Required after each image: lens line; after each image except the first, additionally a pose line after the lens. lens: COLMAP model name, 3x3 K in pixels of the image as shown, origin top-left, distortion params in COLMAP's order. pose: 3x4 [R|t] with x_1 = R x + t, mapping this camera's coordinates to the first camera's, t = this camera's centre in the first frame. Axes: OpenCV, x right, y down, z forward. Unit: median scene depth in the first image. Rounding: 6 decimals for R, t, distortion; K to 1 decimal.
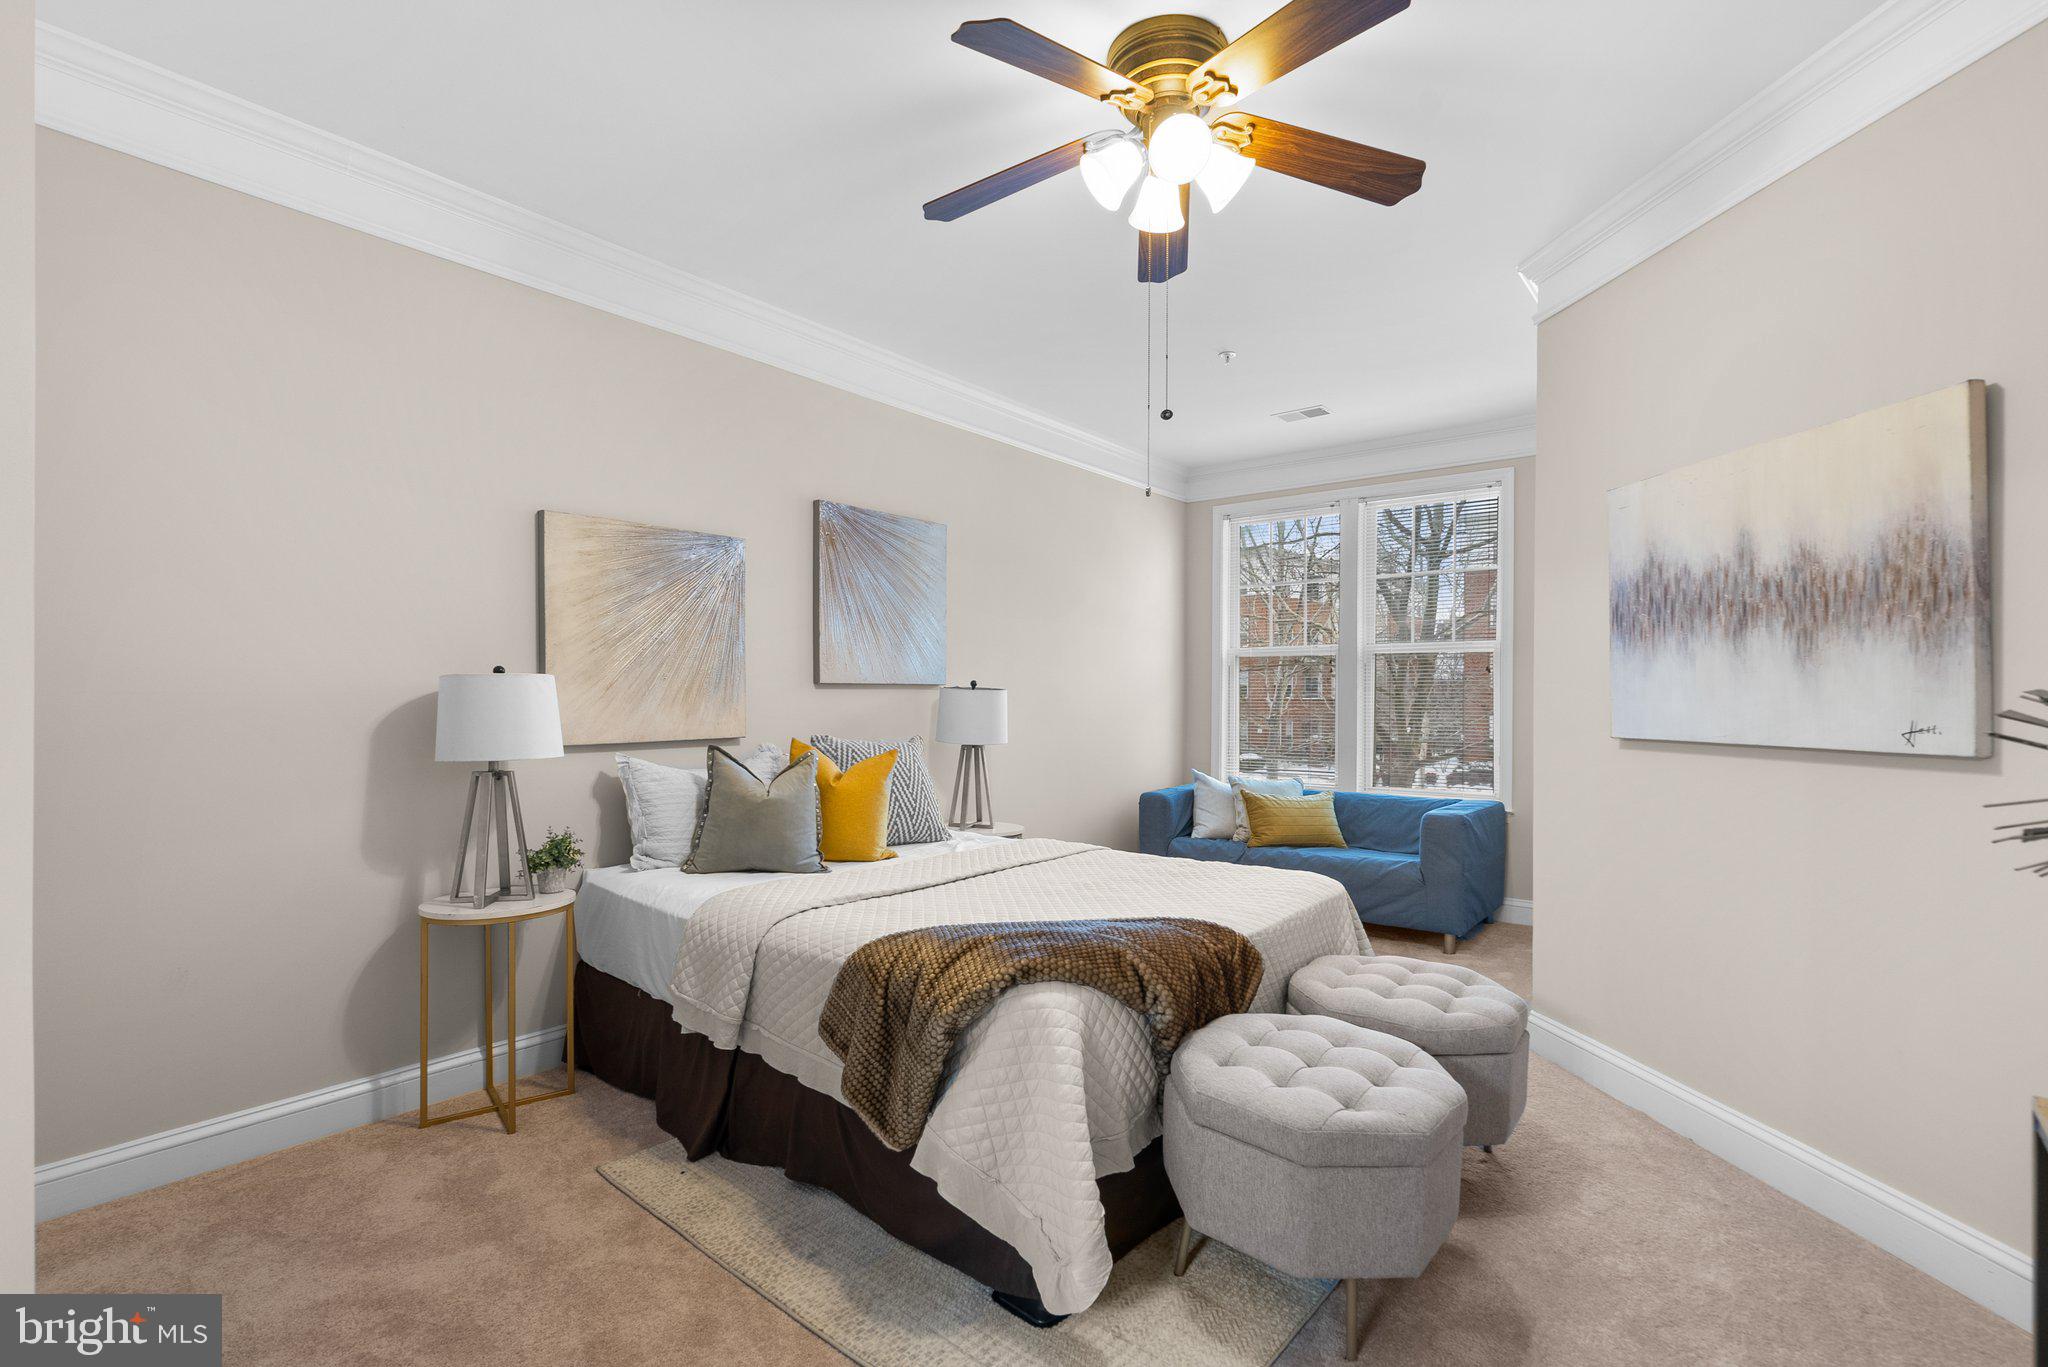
lens RADIAL K [[950.8, 0, 1032.5], [0, 950.8, 702.2], [0, 0, 1]] dist [-0.002189, 0.001999]
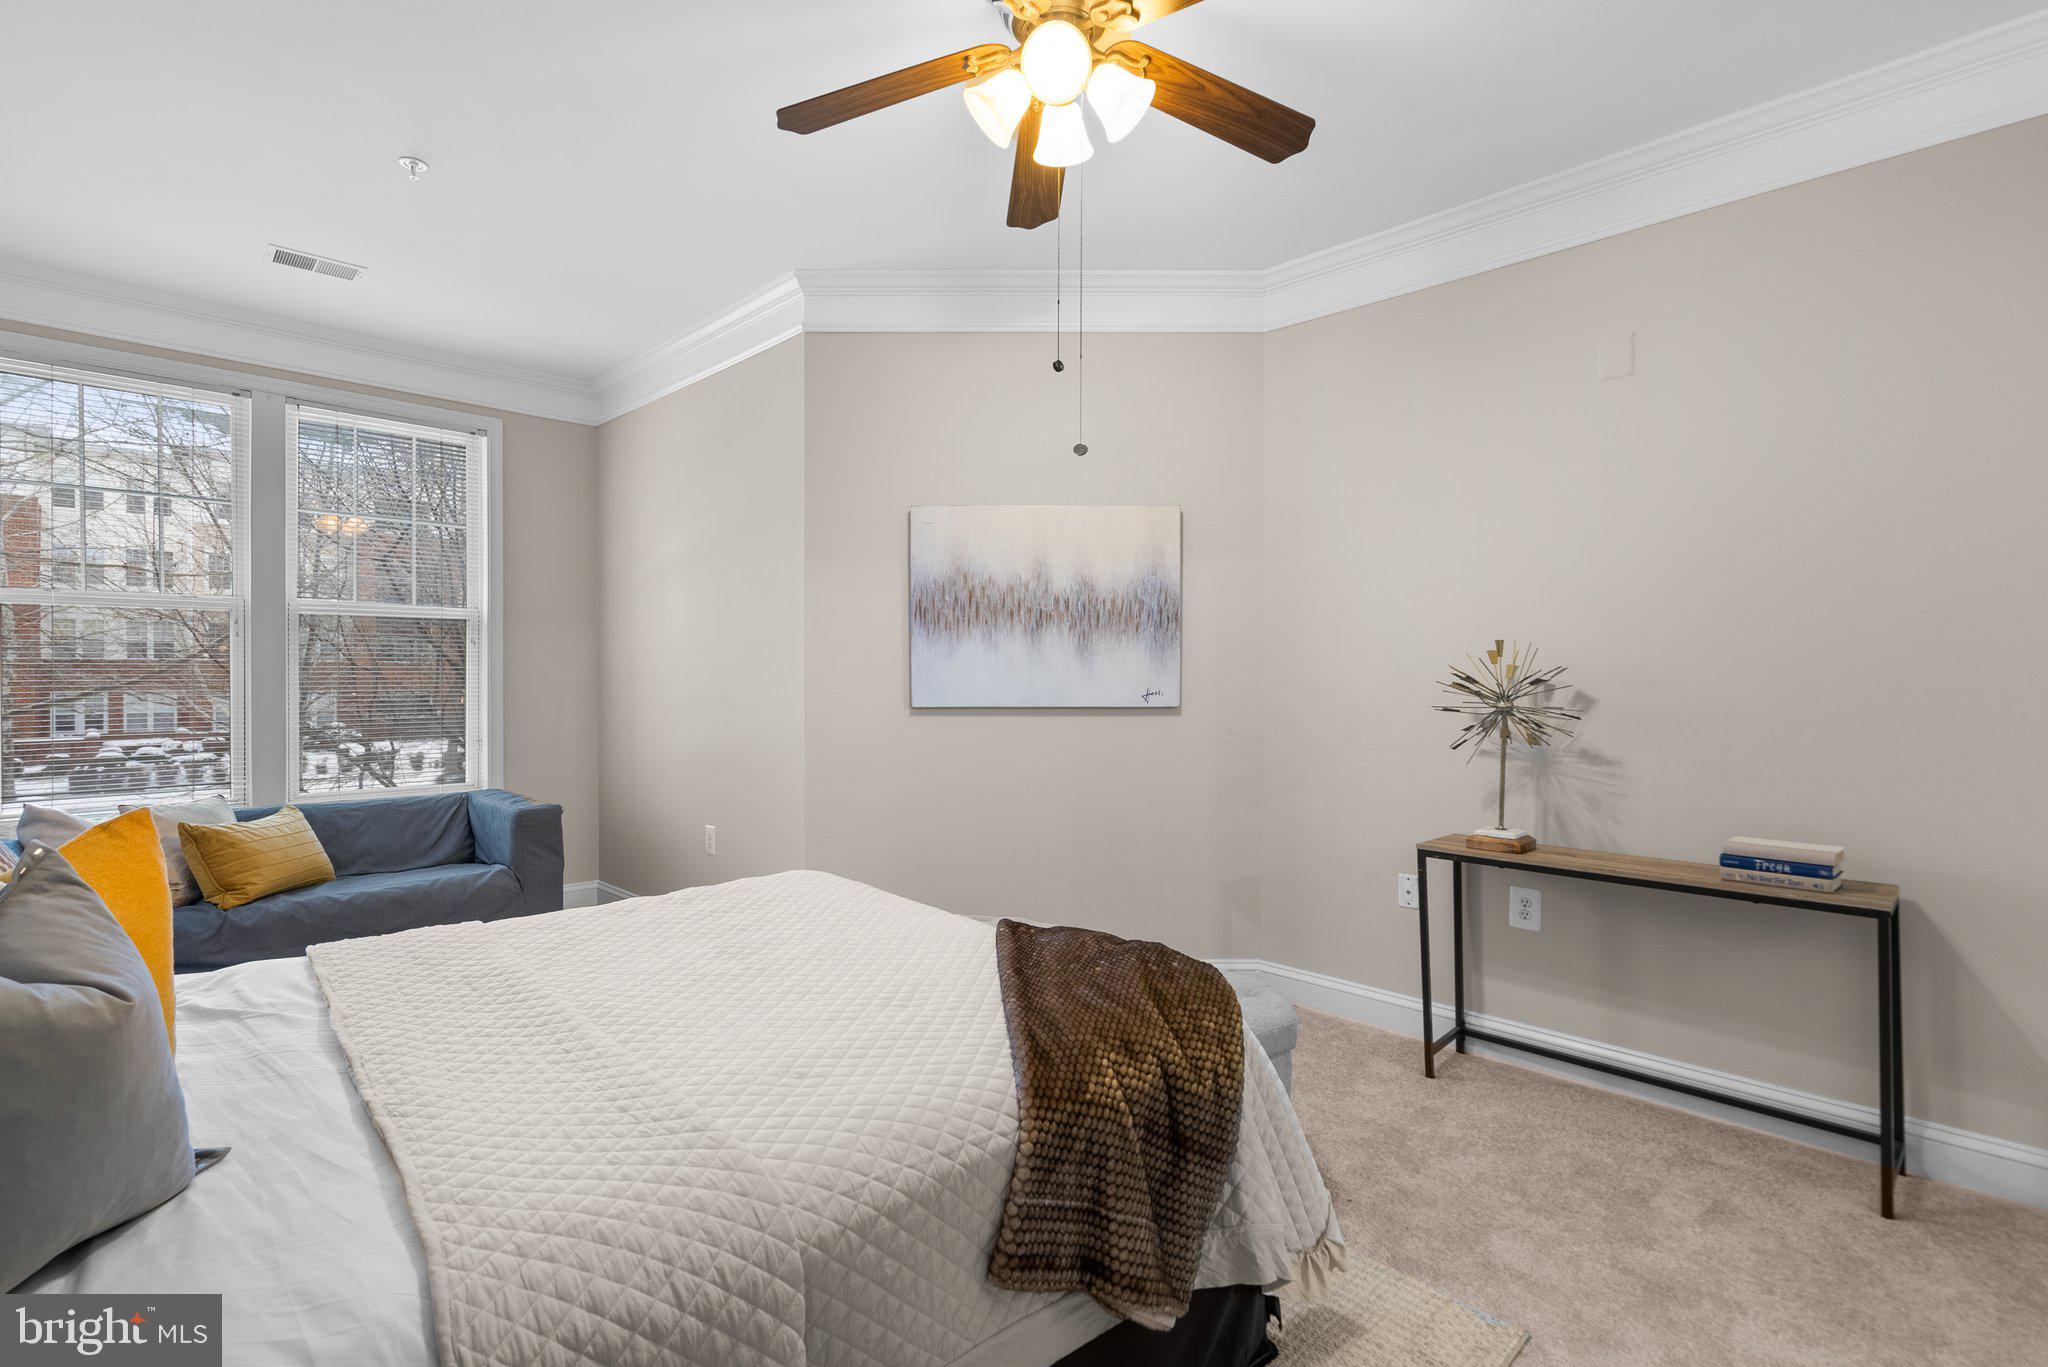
lens RADIAL K [[950.8, 0, 1027.4], [0, 950.8, 677.9], [0, 0, 1]] dist [-0.002189, 0.001999]
pose [[0.132637, -0.004180, 0.991156, -0.726442], [0.001562, 0.999991, 0.004008, -0.006335], [-0.991163, 0.001016, 0.132643, 0.841253]]
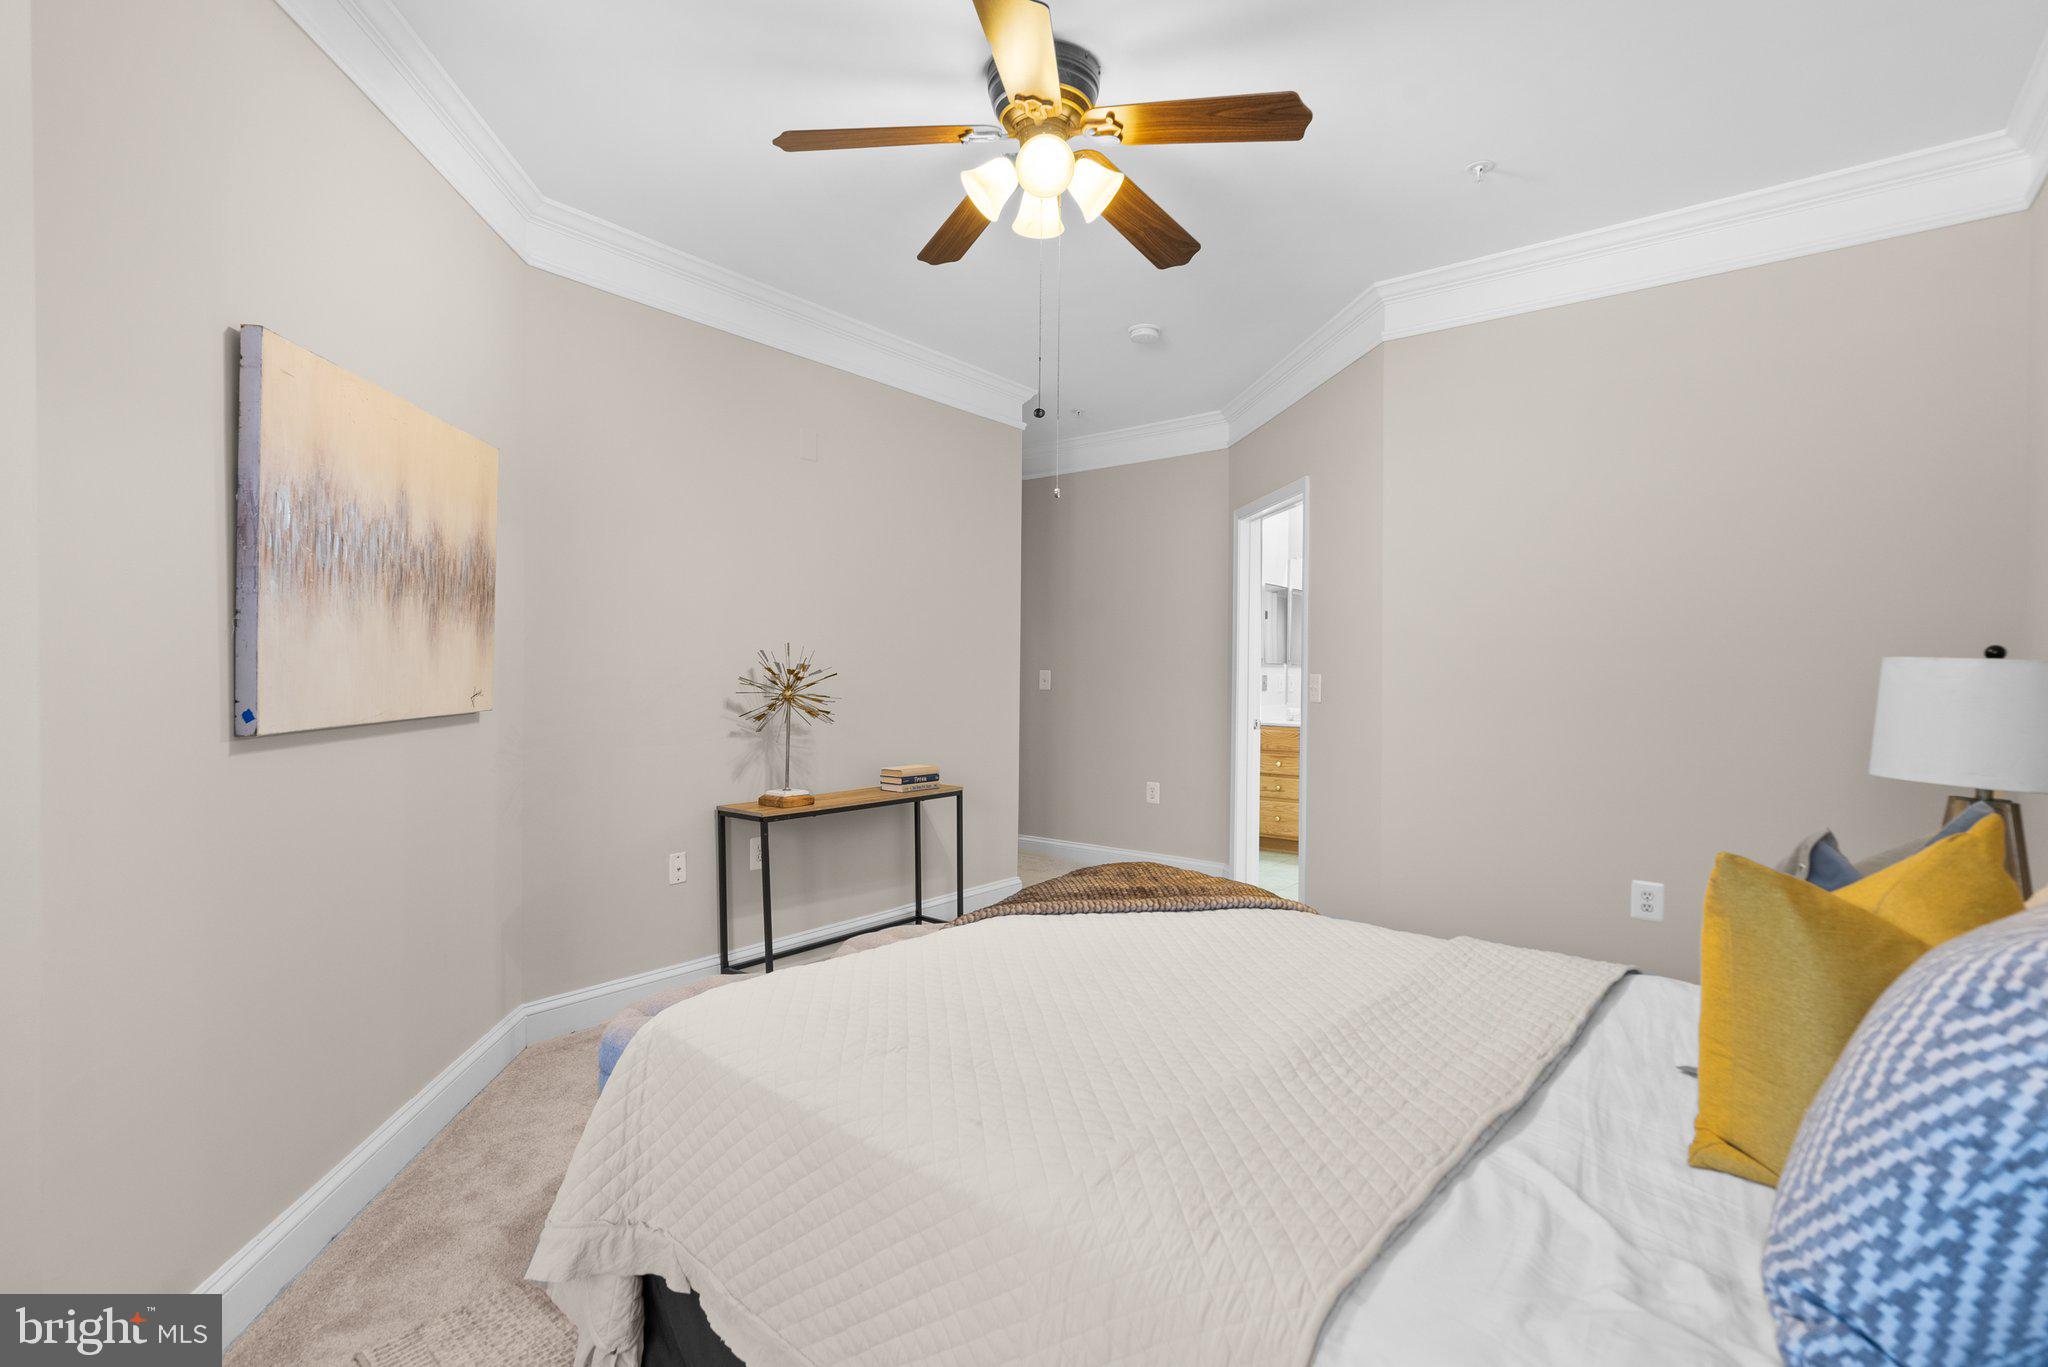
lens RADIAL K [[950.8, 0, 1029.9], [0, 950.8, 673.0], [0, 0, 1]] dist [-0.002189, 0.001999]
pose [[-0.999715, -0.015164, 0.018442, 0.123513], [-0.015009, 0.999851, 0.008508, -0.018610], [-0.018568, 0.008228, -0.999794, 1.947473]]
